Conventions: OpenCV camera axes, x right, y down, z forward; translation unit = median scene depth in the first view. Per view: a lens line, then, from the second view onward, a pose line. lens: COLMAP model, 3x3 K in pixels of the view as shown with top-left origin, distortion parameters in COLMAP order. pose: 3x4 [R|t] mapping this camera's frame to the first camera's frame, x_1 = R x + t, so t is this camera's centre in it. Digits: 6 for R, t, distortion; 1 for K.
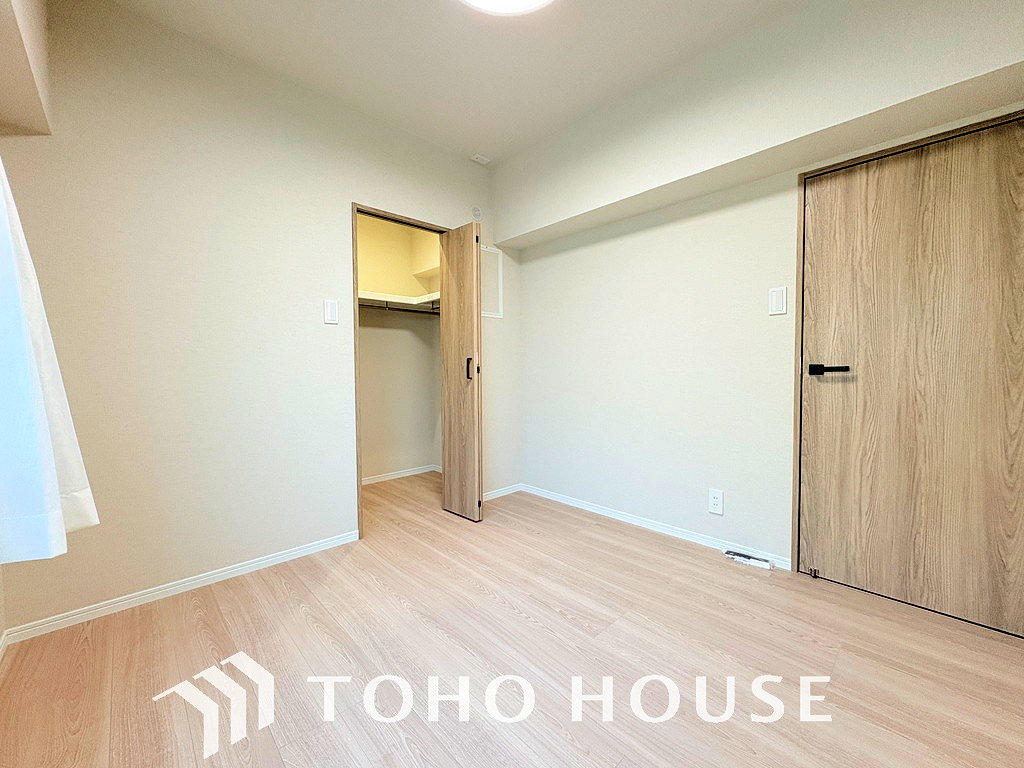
lens RADIAL K [[408.9, 0, 512.0], [0, 408.9, 384.0], [0, 0, 1]] dist [0.000569, 0.000035]
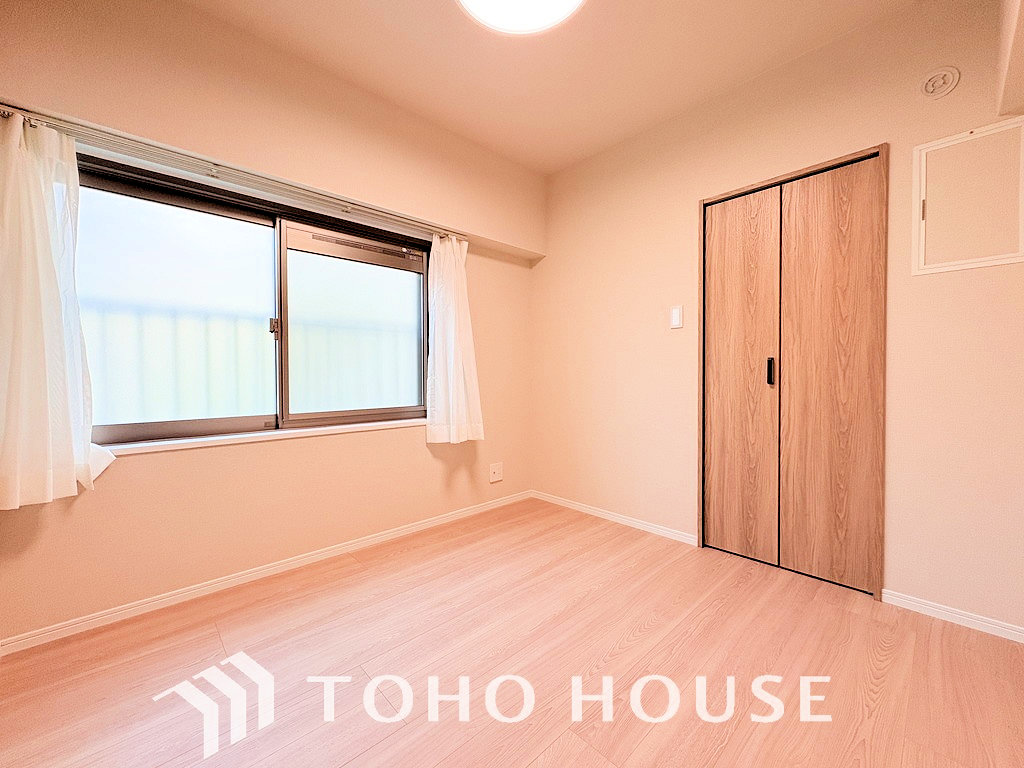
lens RADIAL K [[408.9, 0, 512.0], [0, 408.9, 384.0], [0, 0, 1]] dist [0.000569, 0.000035]
pose [[-0.012670, 0.028890, -0.999502, 0.705706], [-0.034833, 0.998963, 0.029316, -0.022213], [0.999313, 0.035187, -0.011650, 0.666026]]
